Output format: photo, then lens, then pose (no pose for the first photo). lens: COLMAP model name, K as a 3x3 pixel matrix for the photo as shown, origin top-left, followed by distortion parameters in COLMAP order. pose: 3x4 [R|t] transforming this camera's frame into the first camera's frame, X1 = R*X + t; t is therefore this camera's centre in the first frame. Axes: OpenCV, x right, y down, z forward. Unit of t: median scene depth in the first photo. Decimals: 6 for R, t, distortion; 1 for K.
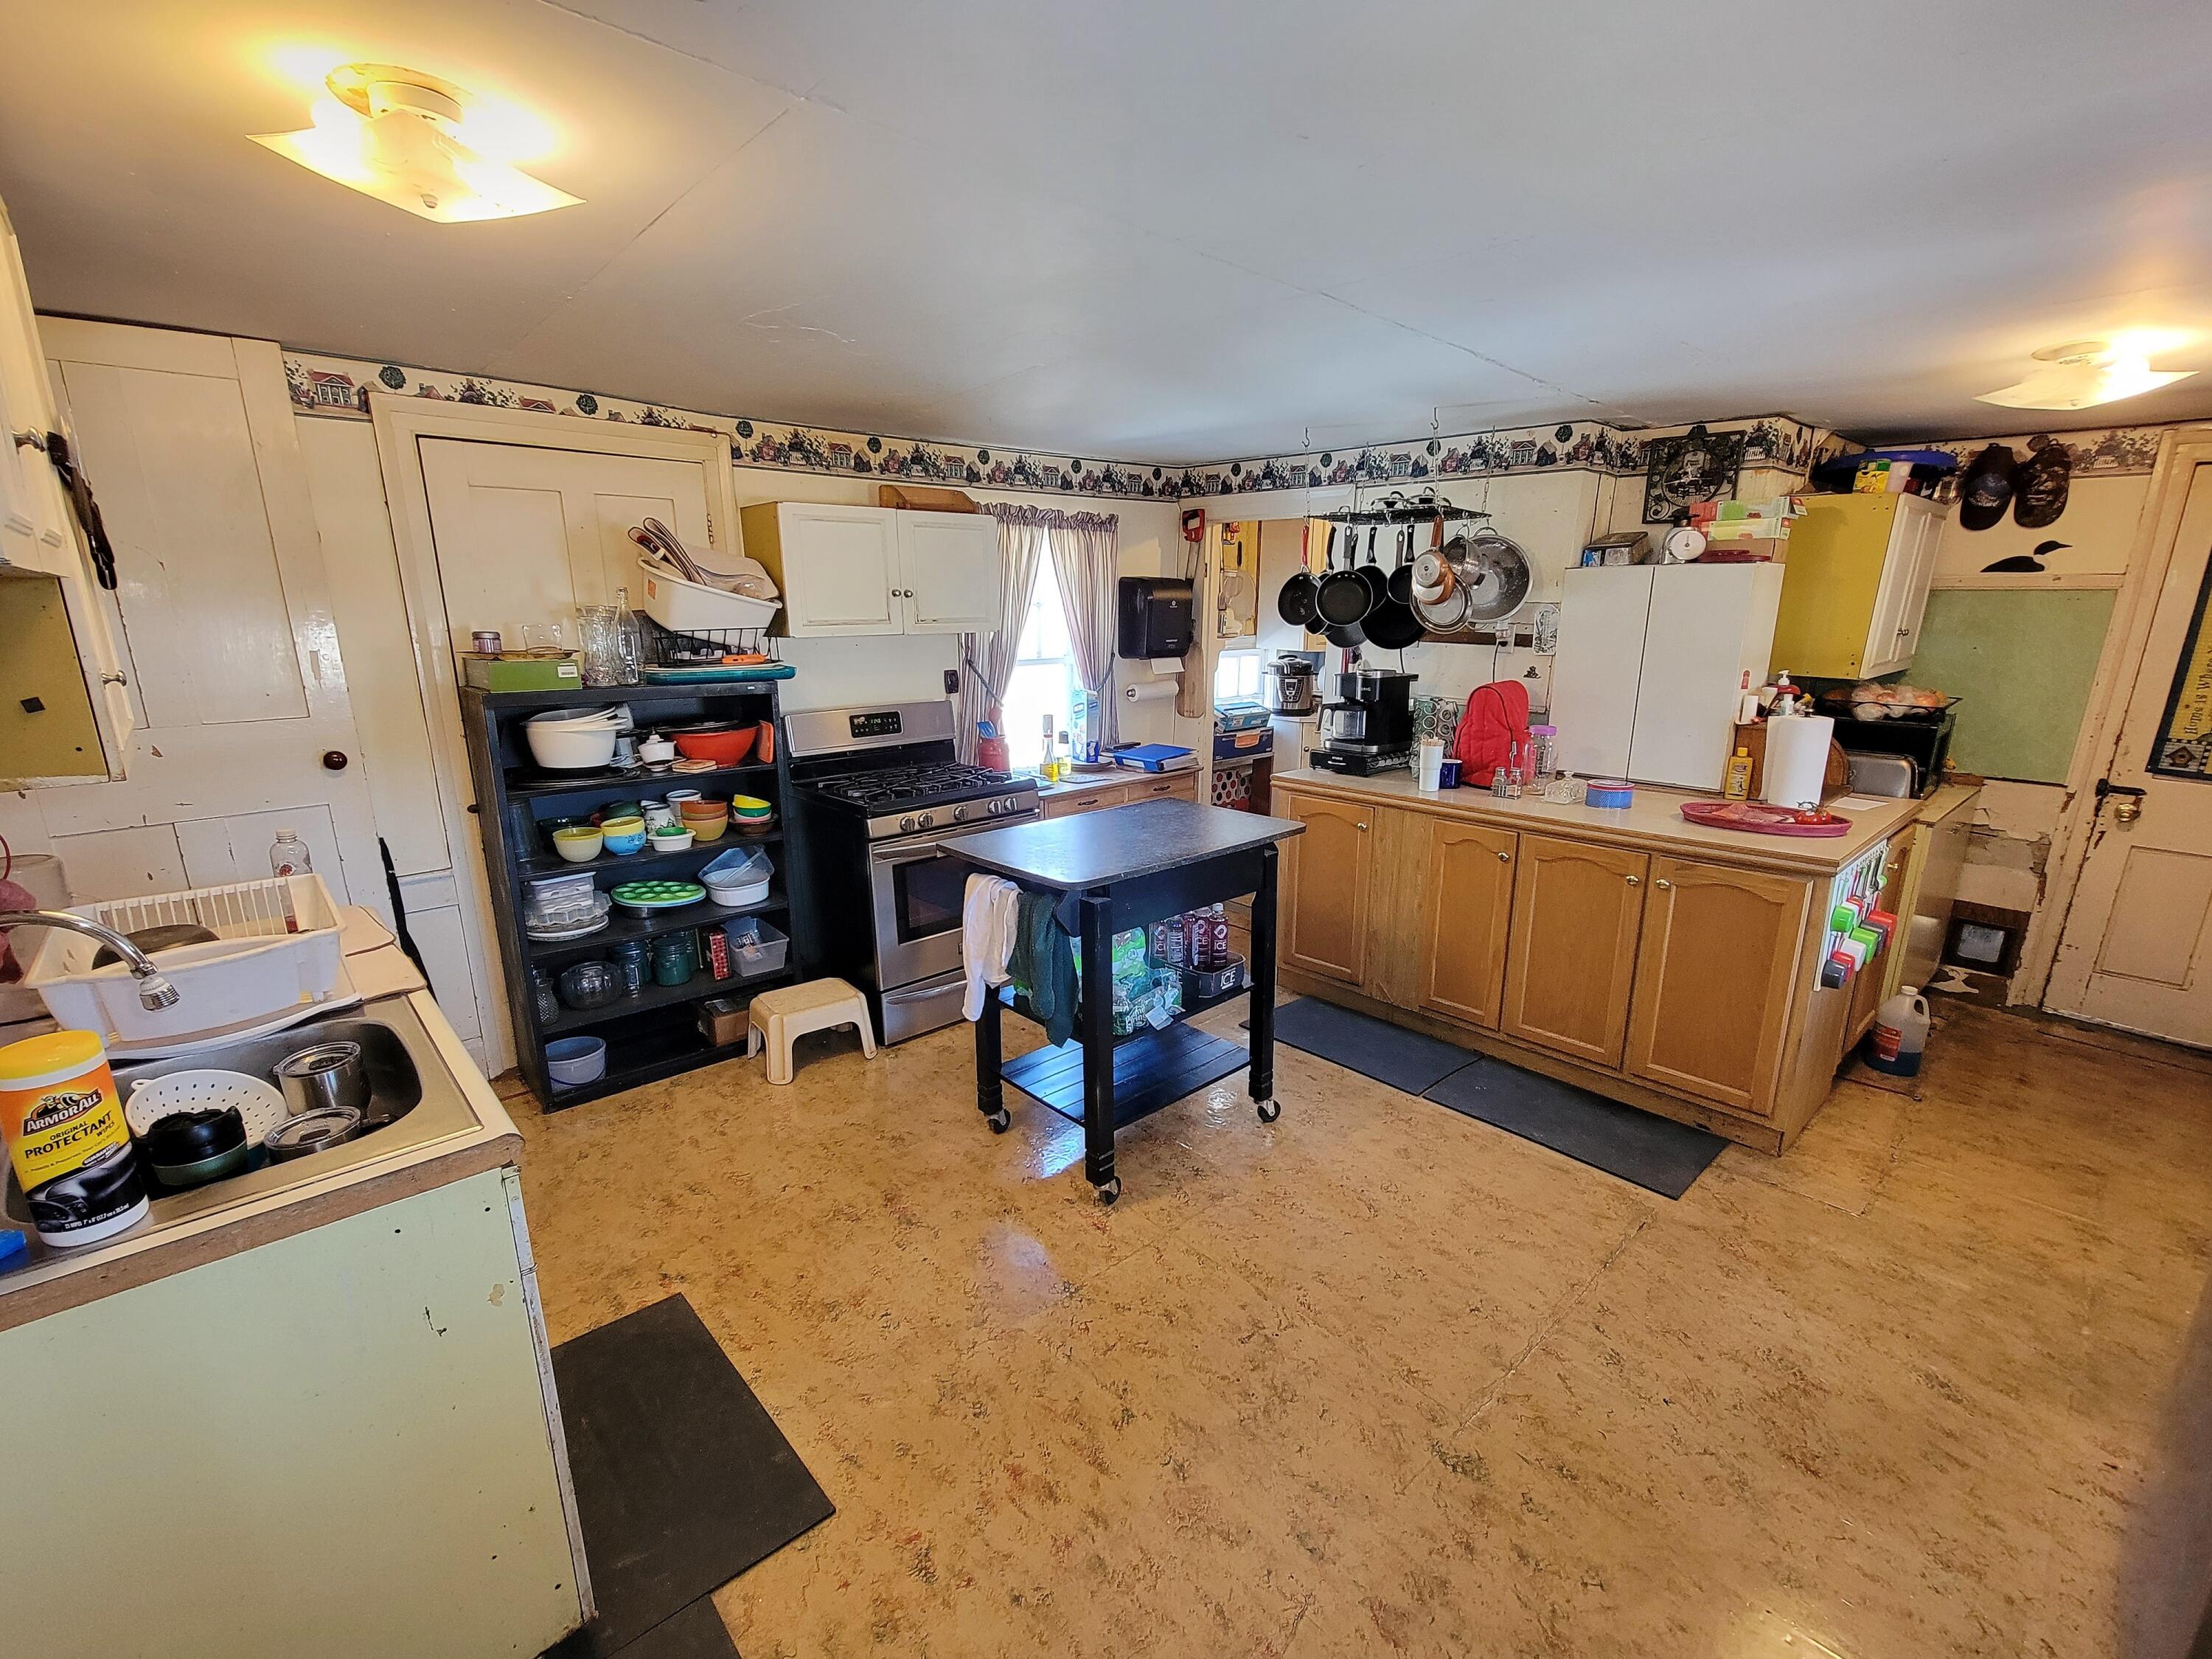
lens RADIAL K [[957.5, 0, 1109.7], [0, 957.5, 833.6], [0, 0, 1]] dist [0.001992, -0.000178]
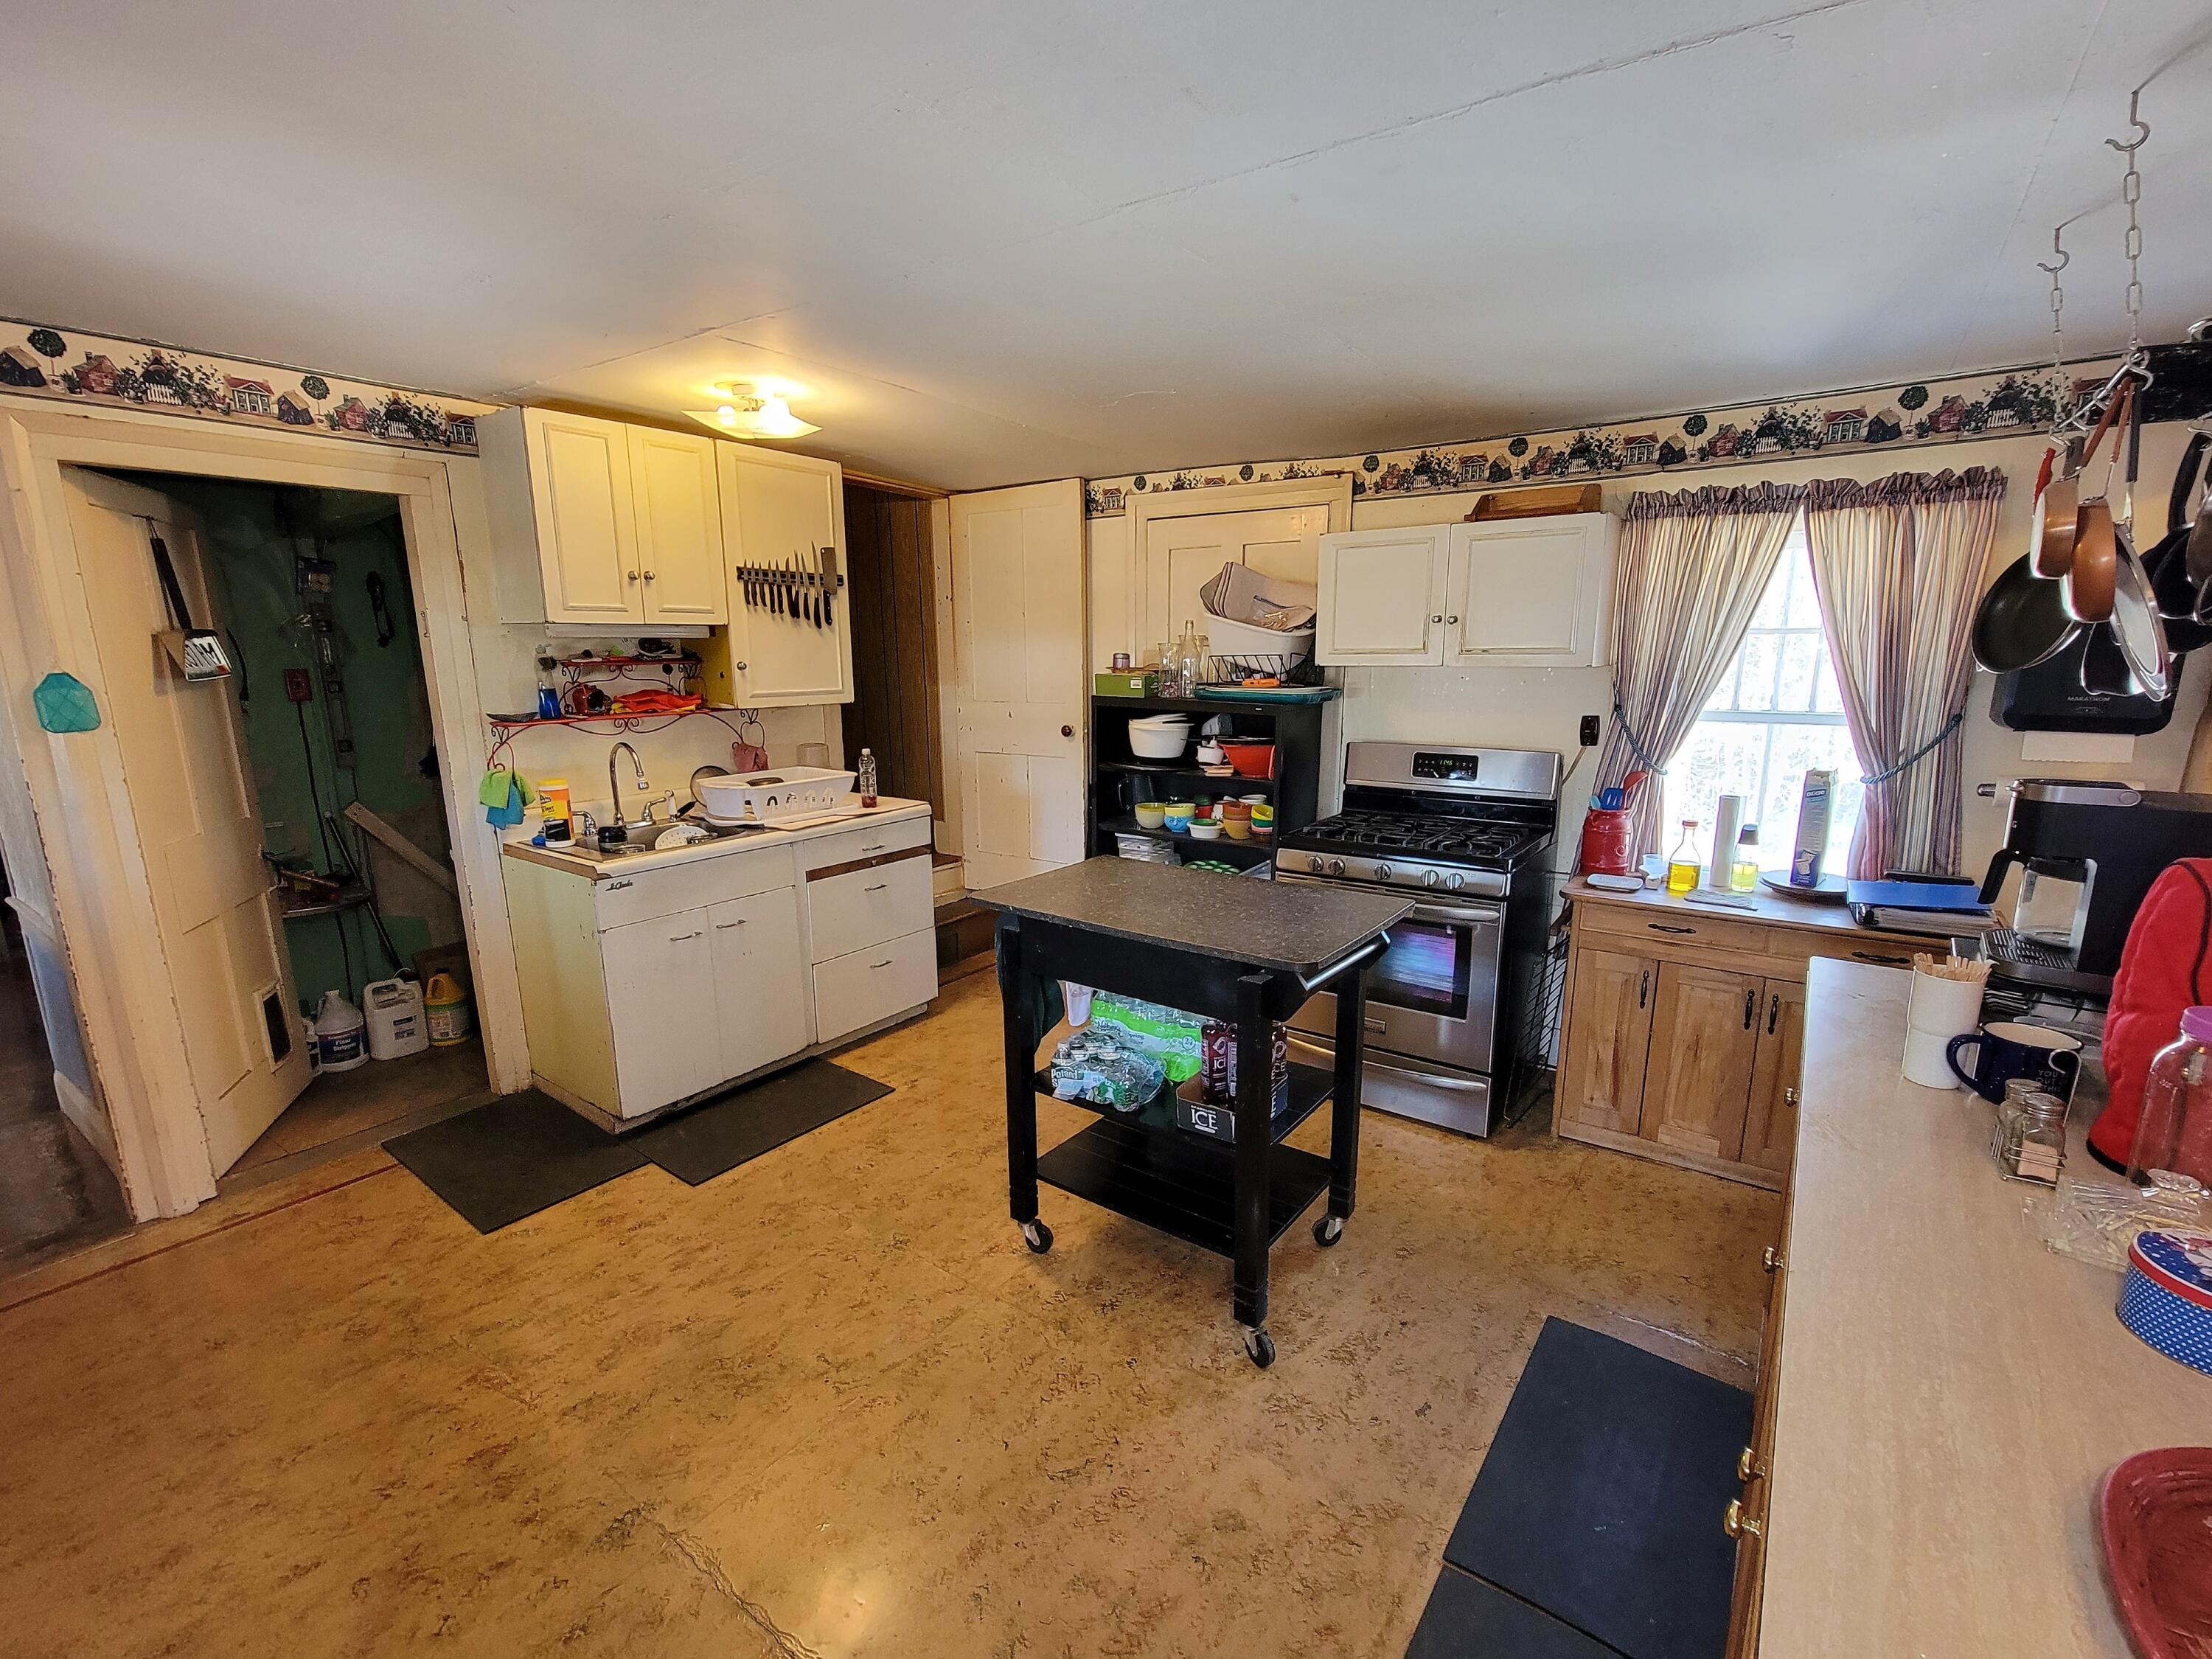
lens RADIAL K [[957.5, 0, 1100.8], [0, 957.5, 839.7], [0, 0, 1]] dist [0.001992, -0.000178]
pose [[0.211023, 0.199717, -0.956861, 0.516979], [-0.224048, 0.962726, 0.151530, -0.104449], [0.951458, 0.182406, 0.247903, 0.454616]]
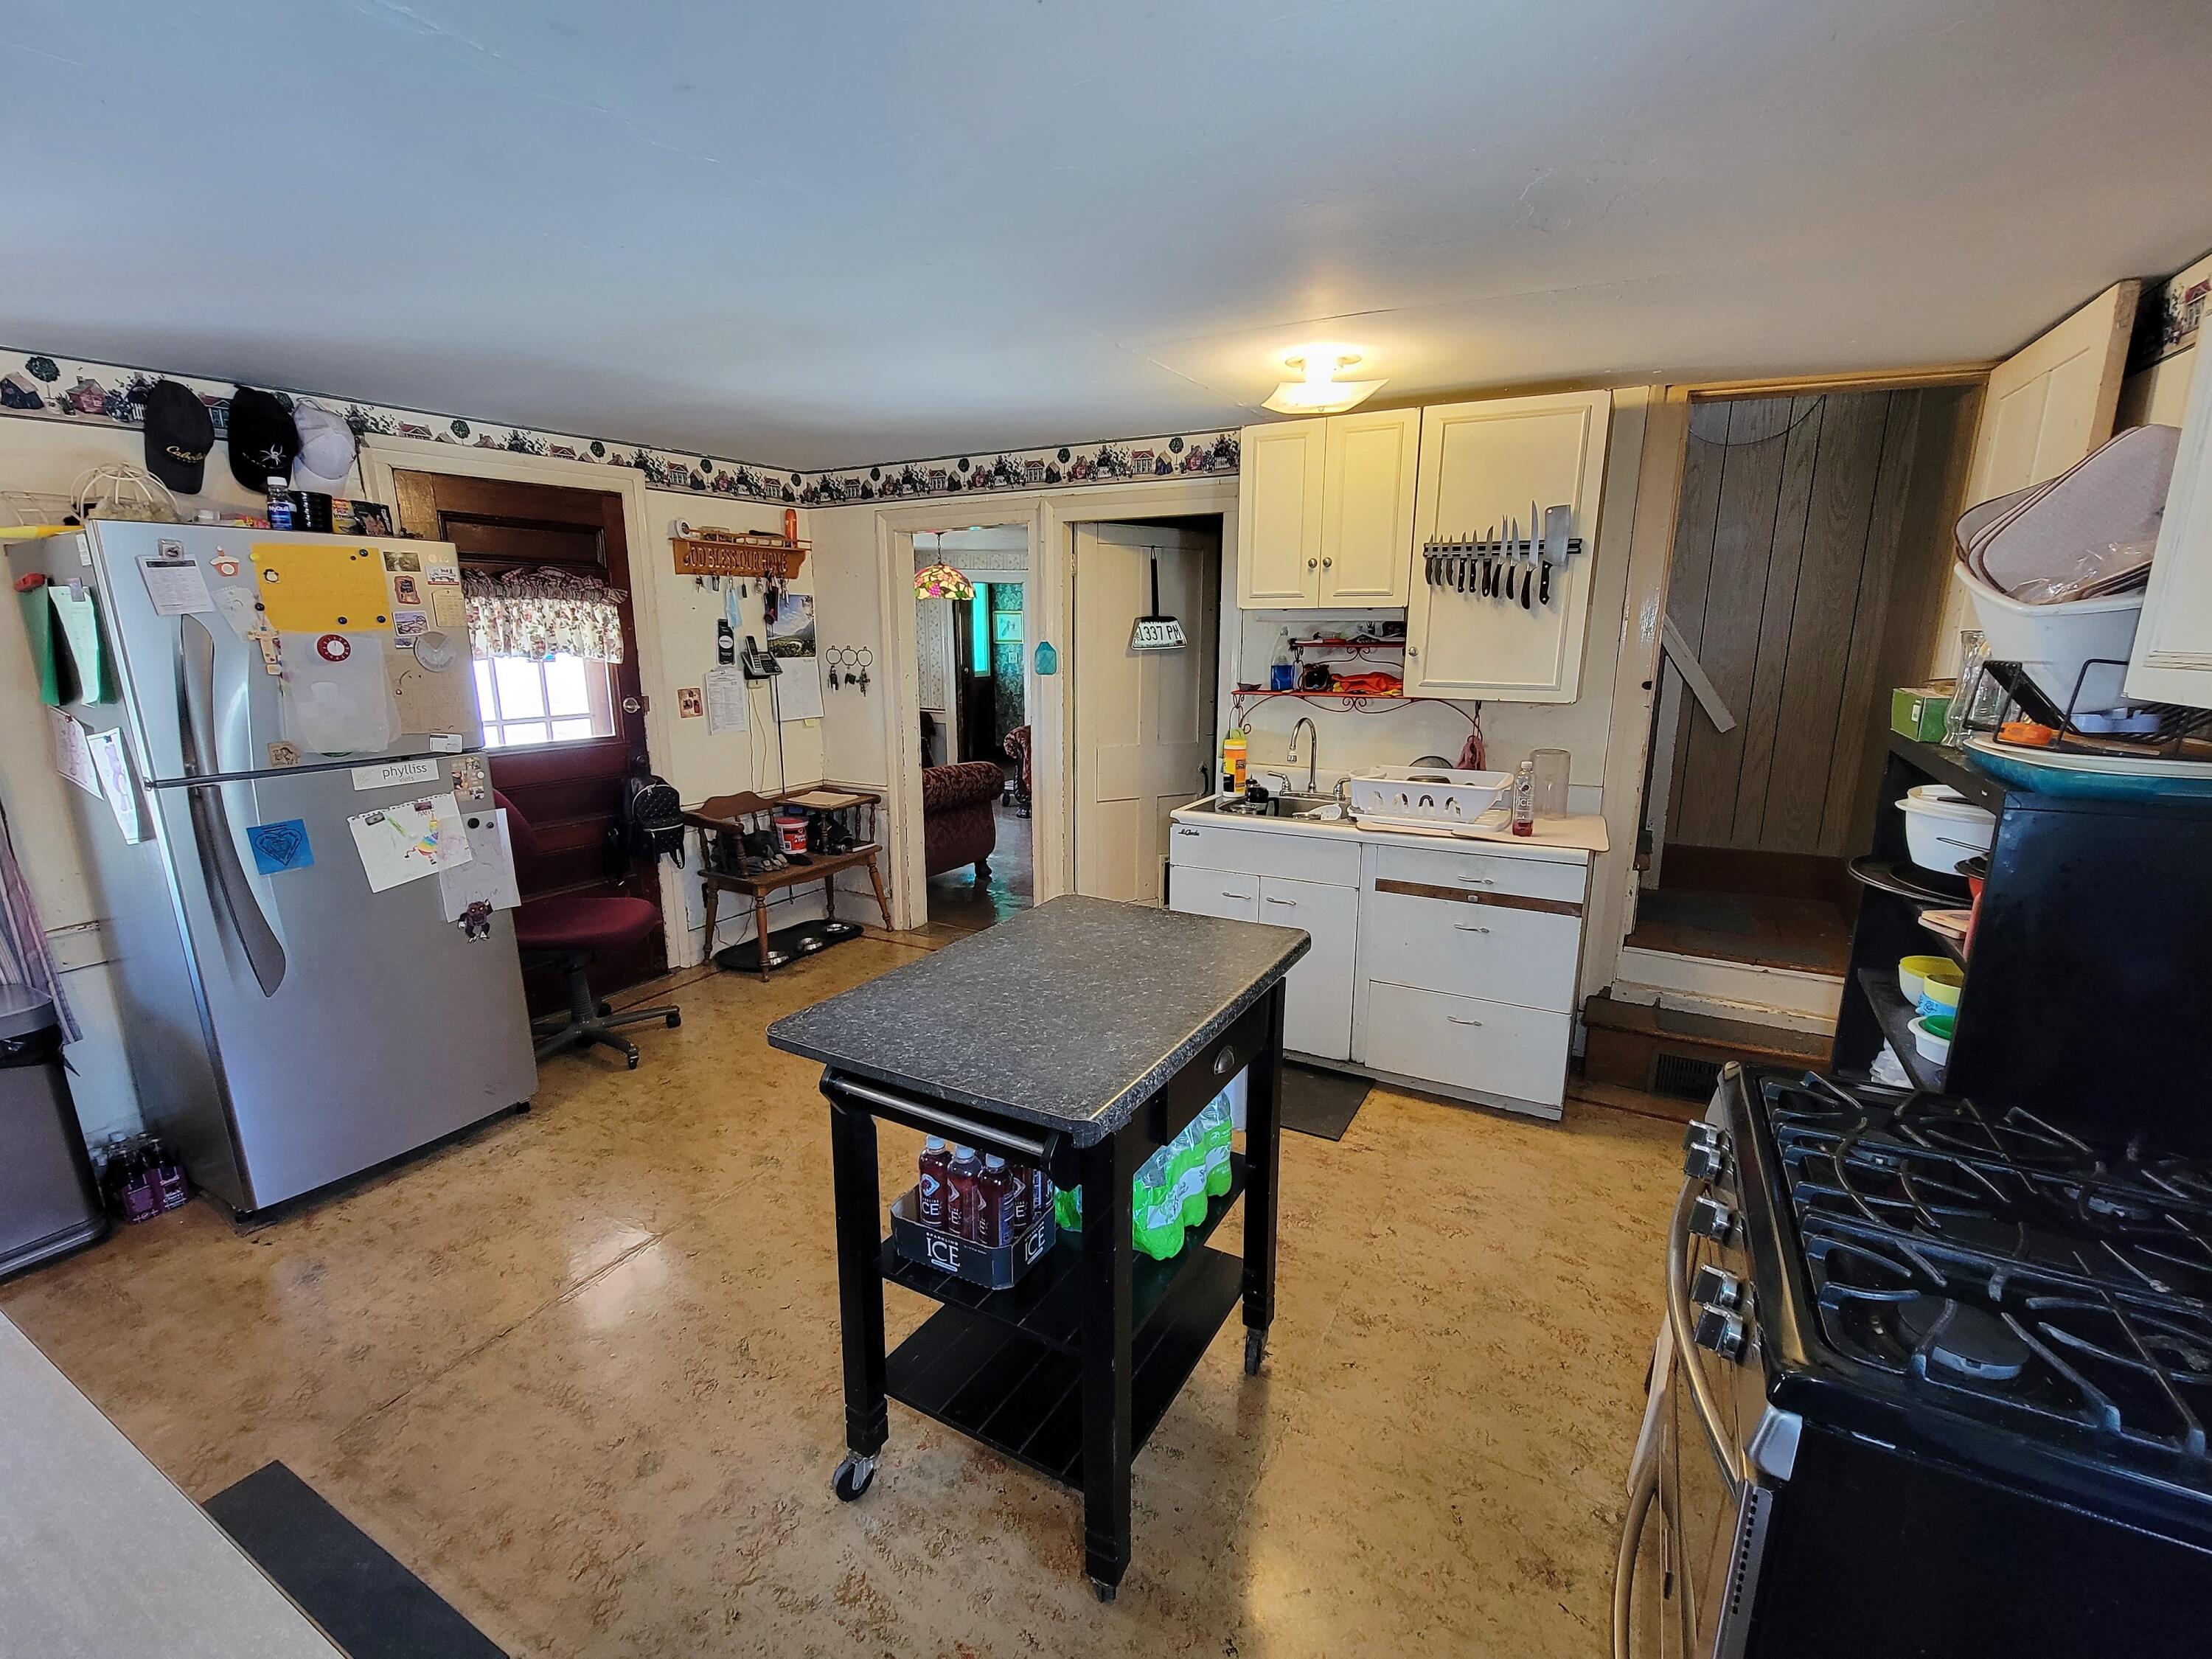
lens RADIAL K [[957.5, 0, 1099.6], [0, 957.5, 839.8], [0, 0, 1]] dist [0.001992, -0.000178]
pose [[-0.936625, 0.080810, -0.340886, 0.142344], [-0.077635, 0.900964, 0.426891, -0.225494], [0.341623, 0.426302, -0.837592, 0.956339]]
